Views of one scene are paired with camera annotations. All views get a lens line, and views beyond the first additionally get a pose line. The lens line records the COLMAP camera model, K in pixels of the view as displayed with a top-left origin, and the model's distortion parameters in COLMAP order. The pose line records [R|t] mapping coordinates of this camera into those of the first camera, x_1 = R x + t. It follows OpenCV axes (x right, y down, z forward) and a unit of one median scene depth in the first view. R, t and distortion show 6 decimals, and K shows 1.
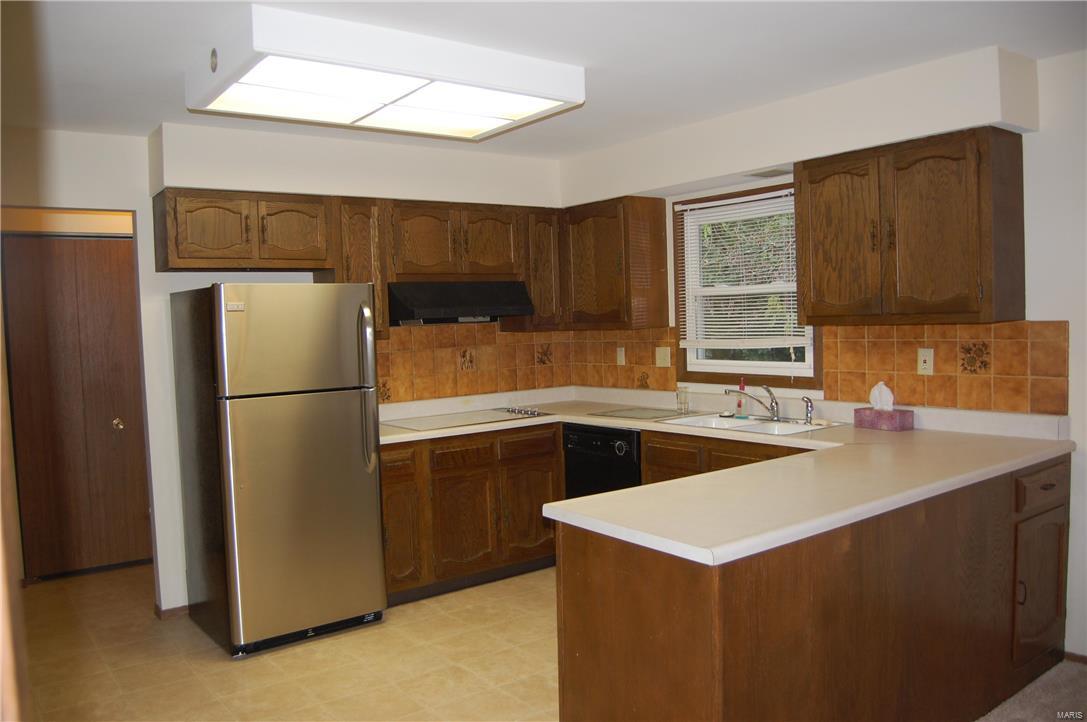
lens RADIAL K [[840.4, 0, 535.3], [0, 840.4, 366.1], [0, 0, 1]] dist [-0.091985, 0.023864]
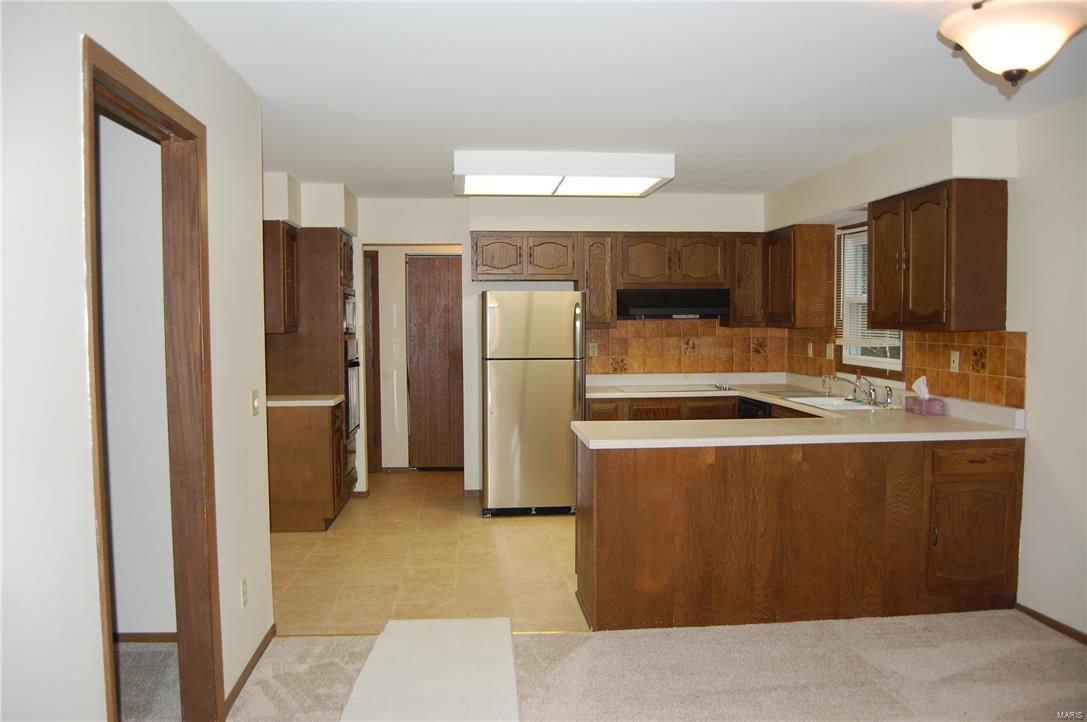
lens RADIAL K [[840.4, 0, 534.4], [0, 840.4, 359.5], [0, 0, 1]] dist [-0.091985, 0.023864]
pose [[0.848564, 0.055508, -0.526172, 0.477916], [-0.053685, 0.998382, 0.018746, 0.001782], [0.526361, 0.012340, 0.850171, -0.312431]]
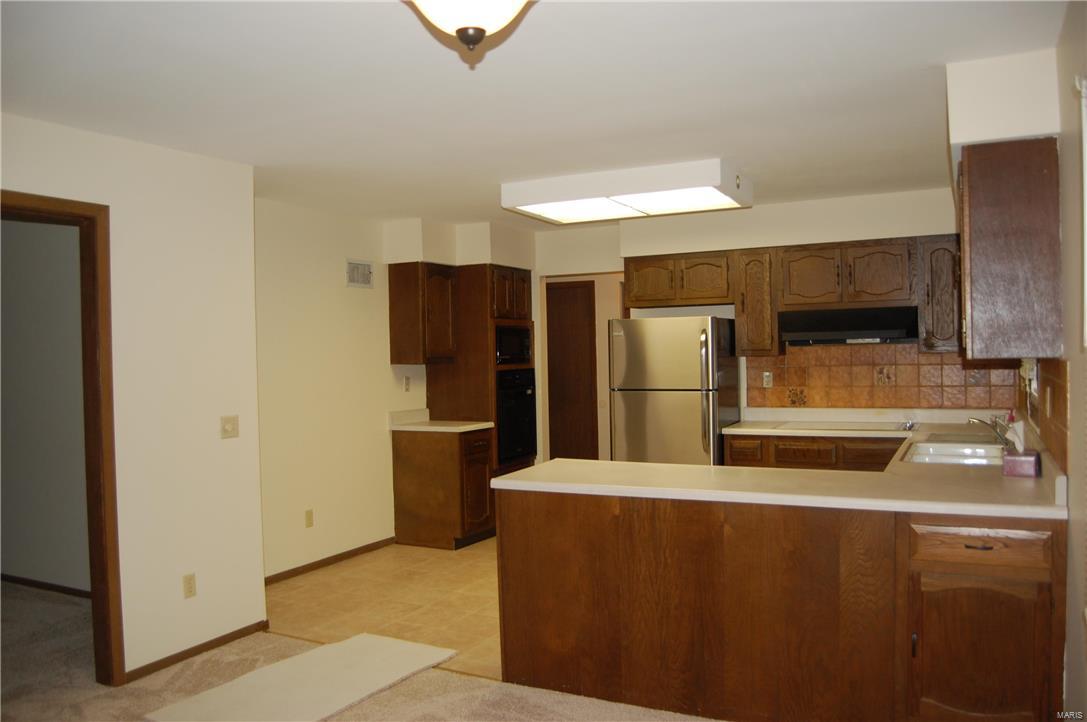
lens RADIAL K [[840.4, 0, 536.4], [0, 840.4, 356.5], [0, 0, 1]] dist [-0.091985, 0.023864]
pose [[0.440166, 0.031375, -0.897368, 0.814736], [-0.043246, 0.998970, 0.013715, -0.033206], [0.896874, 0.032771, 0.441070, 0.108365]]
